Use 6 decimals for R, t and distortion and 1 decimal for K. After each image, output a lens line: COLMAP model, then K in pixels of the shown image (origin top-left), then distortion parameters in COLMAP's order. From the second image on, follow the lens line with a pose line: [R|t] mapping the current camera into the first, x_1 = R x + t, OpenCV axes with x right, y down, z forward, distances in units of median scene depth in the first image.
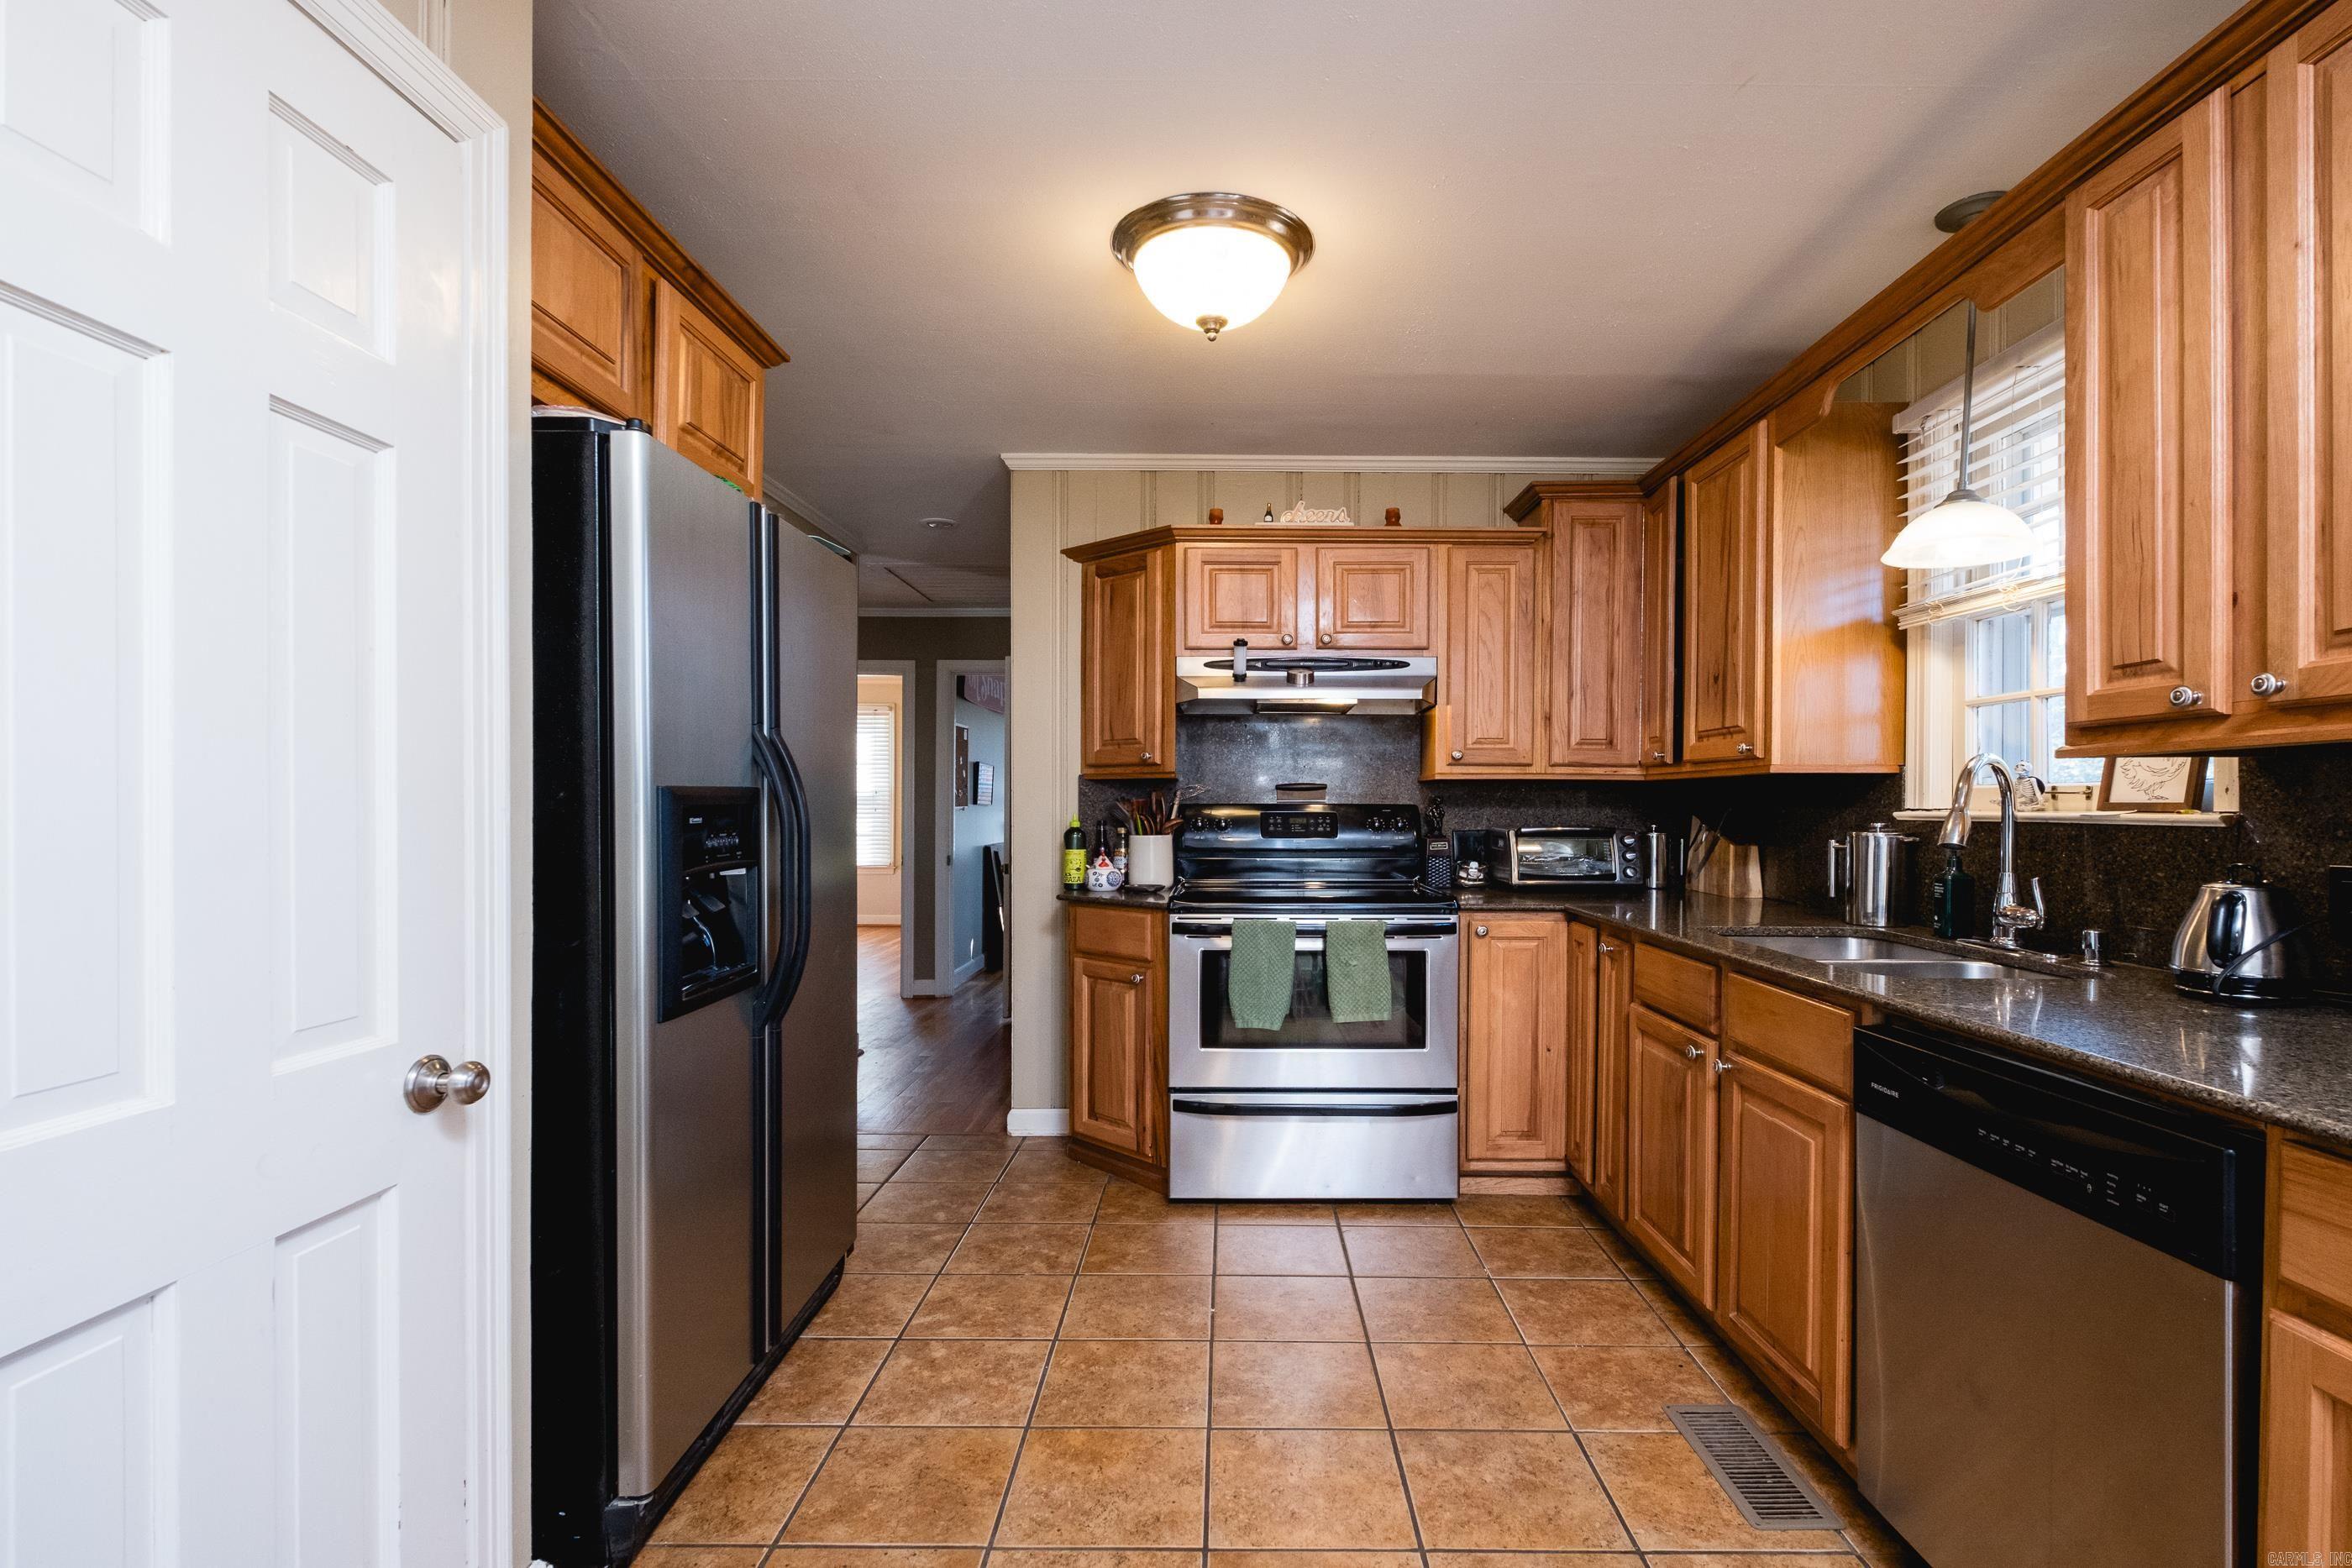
lens RADIAL K [[1046.2, 0, 1180.5], [0, 1046.2, 782.1], [0, 0, 1]] dist [0.001765, -0.000699]
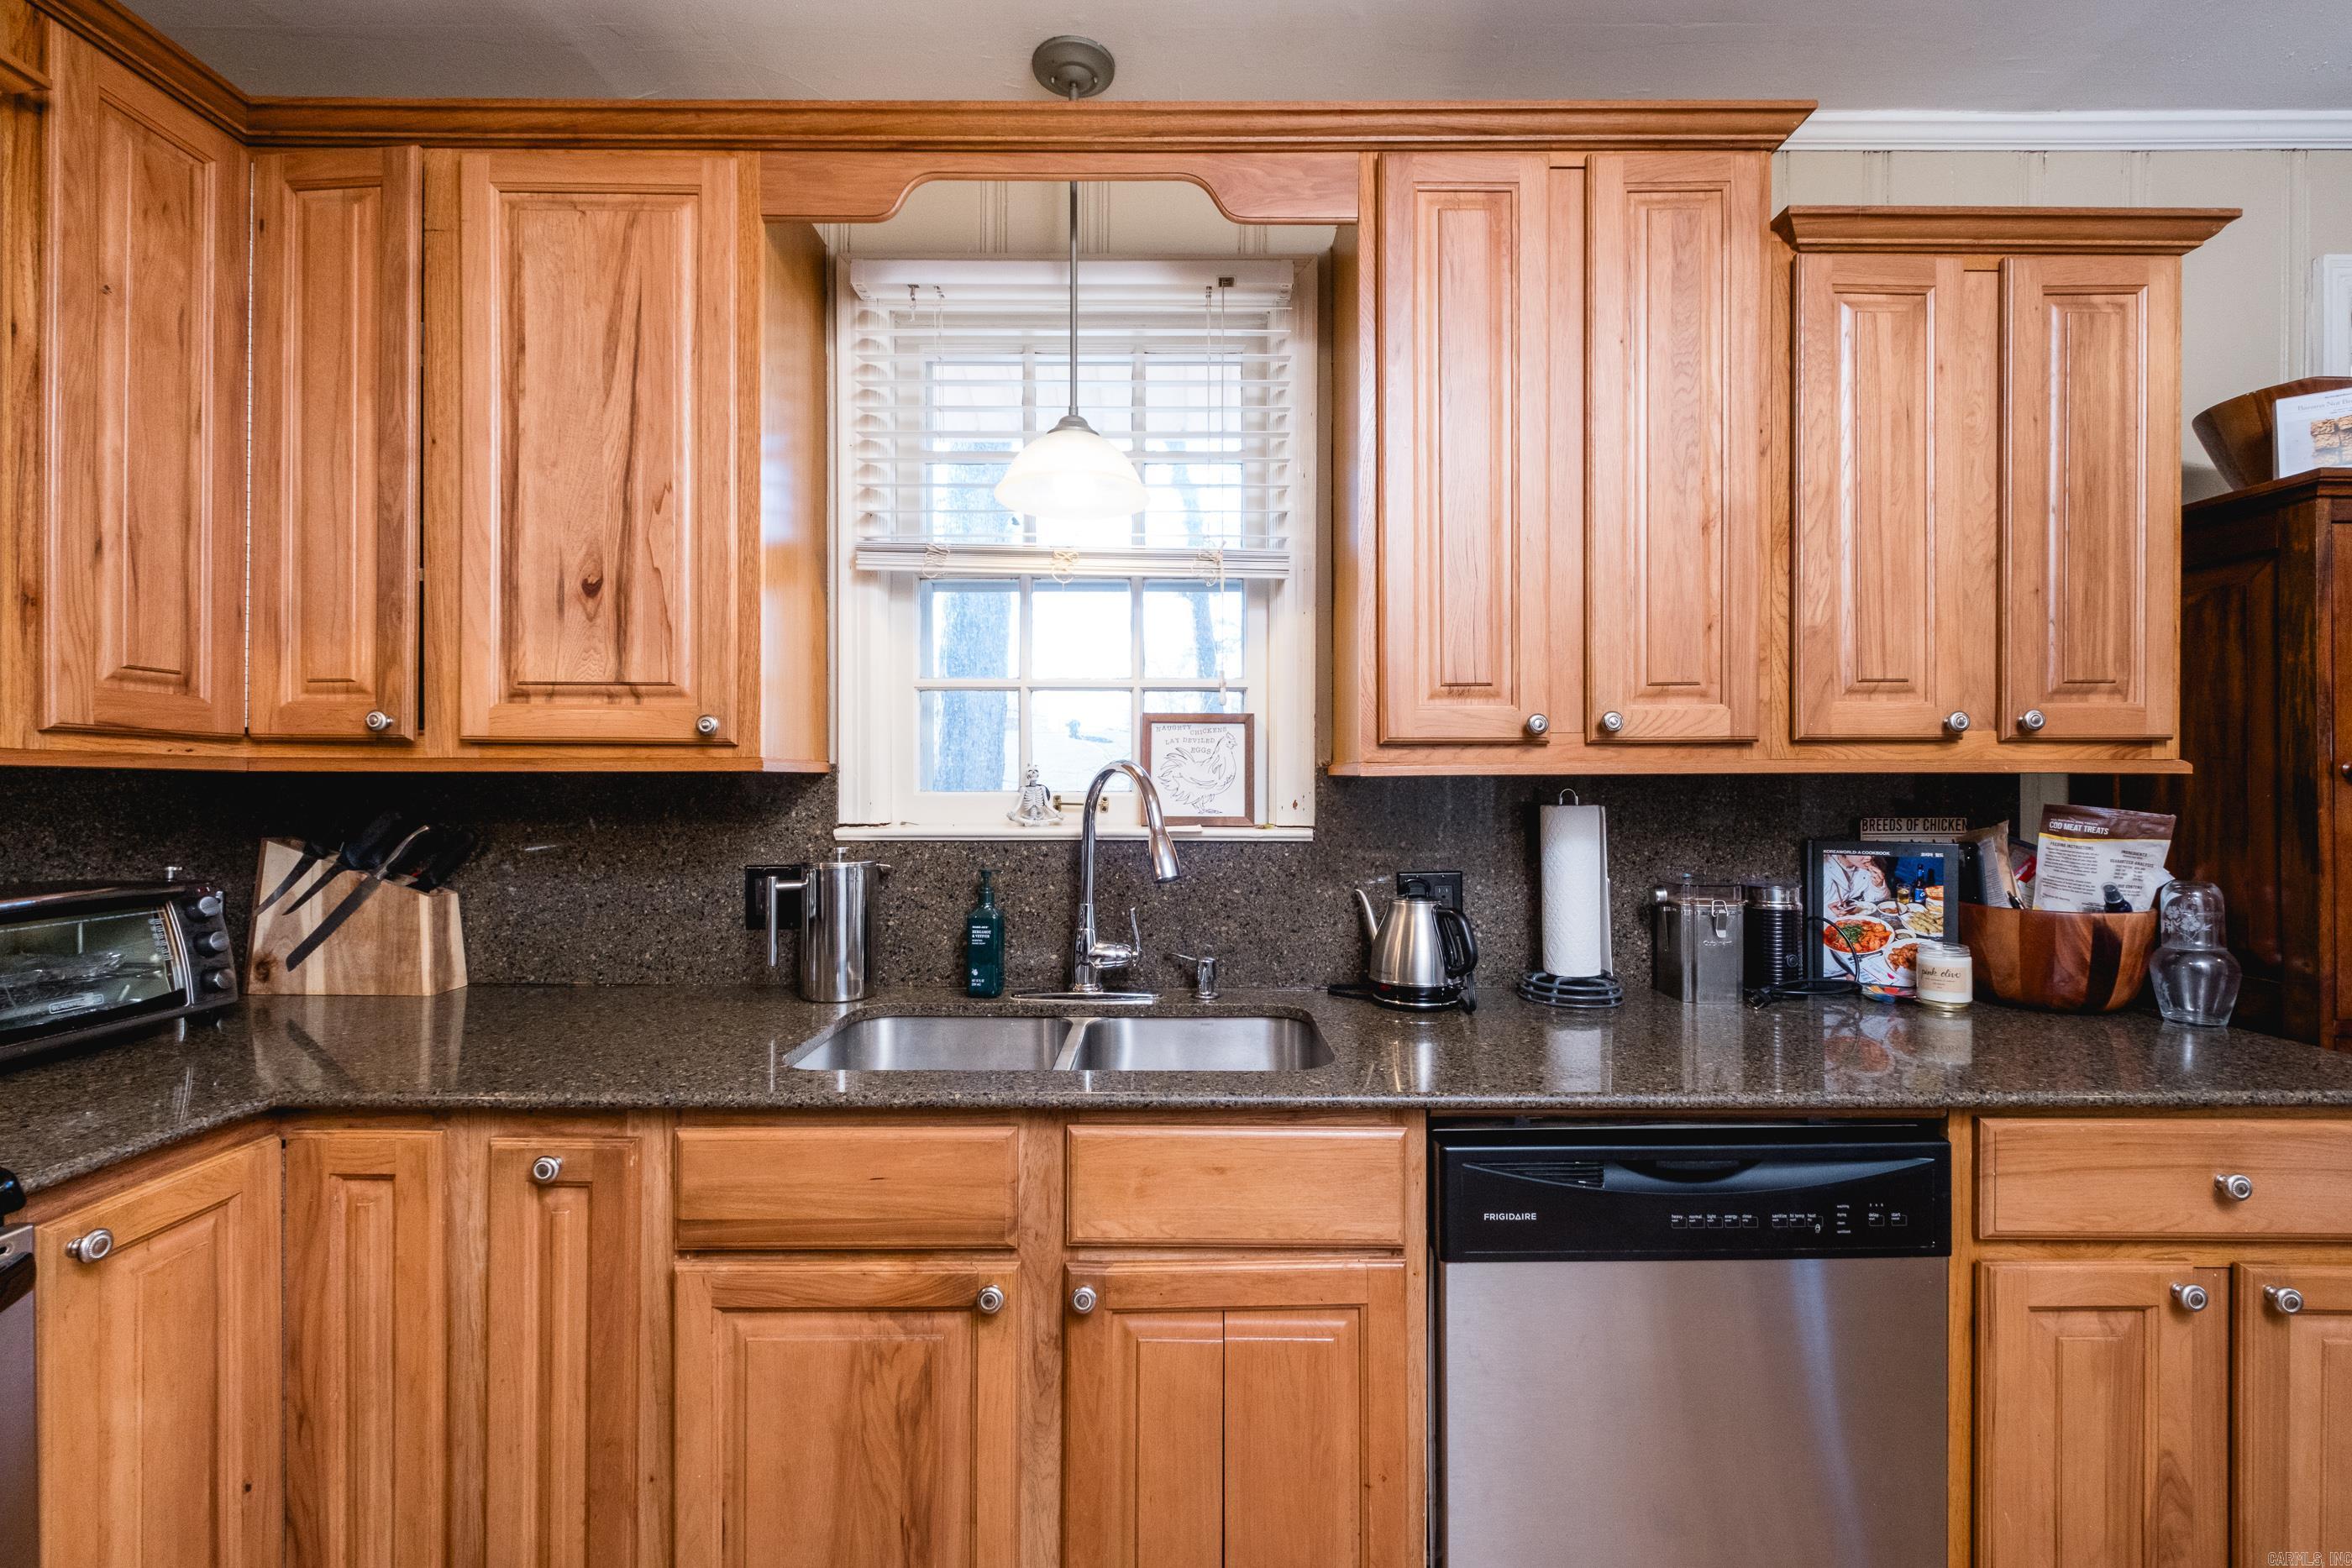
lens RADIAL K [[1152.5, 0, 1179.1], [0, 1152.5, 786.7], [0, 0, 1]] dist [0.002635, 0.000406]
pose [[-0.043024, -0.008412, 0.999039, -0.102748], [-0.024403, 0.999675, 0.007367, -0.012372], [-0.998776, -0.024063, -0.043215, 0.883768]]
